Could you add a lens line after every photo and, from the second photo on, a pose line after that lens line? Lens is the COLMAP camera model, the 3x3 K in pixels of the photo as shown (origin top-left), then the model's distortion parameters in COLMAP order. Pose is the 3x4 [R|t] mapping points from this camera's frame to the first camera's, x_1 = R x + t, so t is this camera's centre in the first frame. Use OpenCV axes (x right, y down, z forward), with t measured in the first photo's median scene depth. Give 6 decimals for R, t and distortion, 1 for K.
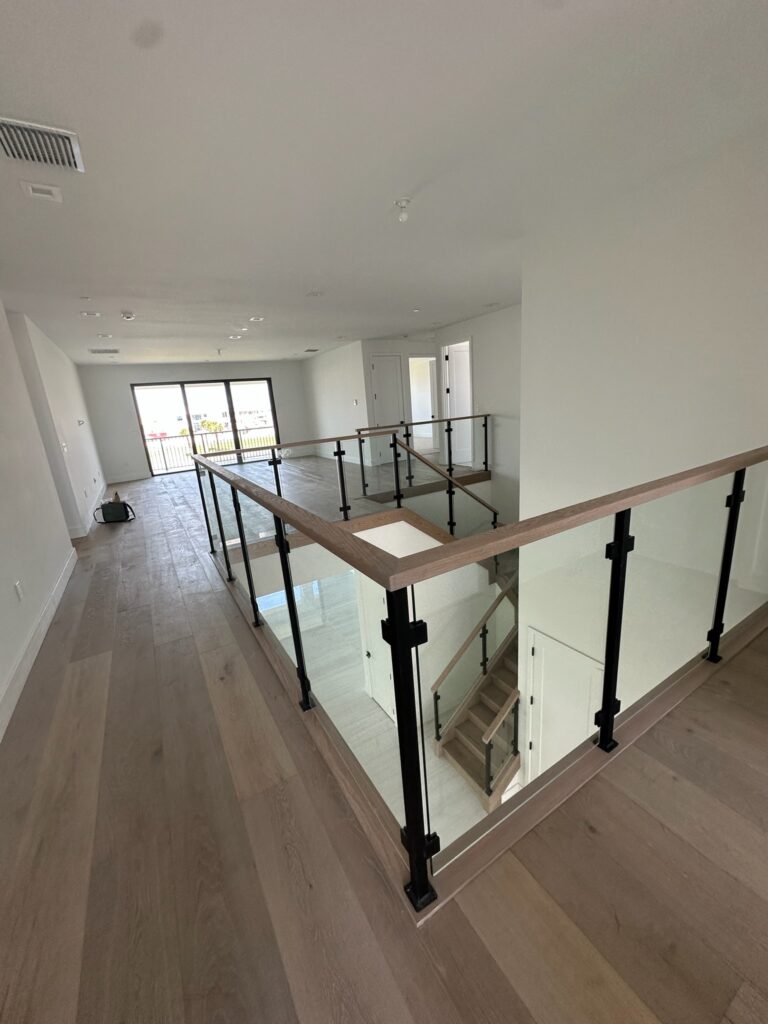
lens RADIAL K [[407.5, 0, 381.0], [0, 407.5, 509.4], [0, 0, 1]] dist [-0.000851, 0.000246]
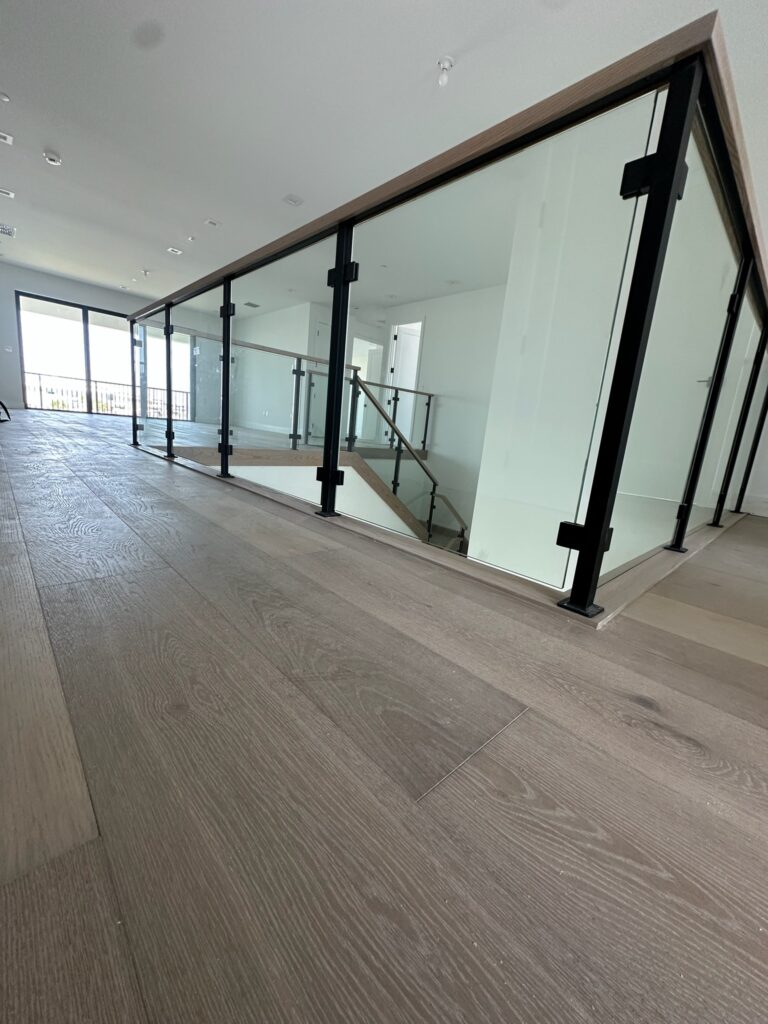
lens RADIAL K [[407.5, 0, 381.0], [0, 407.5, 509.4], [0, 0, 1]] dist [-0.000851, 0.000246]
pose [[0.961311, 0.124773, 0.245587, -0.074803], [-0.109991, 0.991243, -0.073069, 0.141077], [-0.252553, 0.043230, 0.966617, 0.060406]]
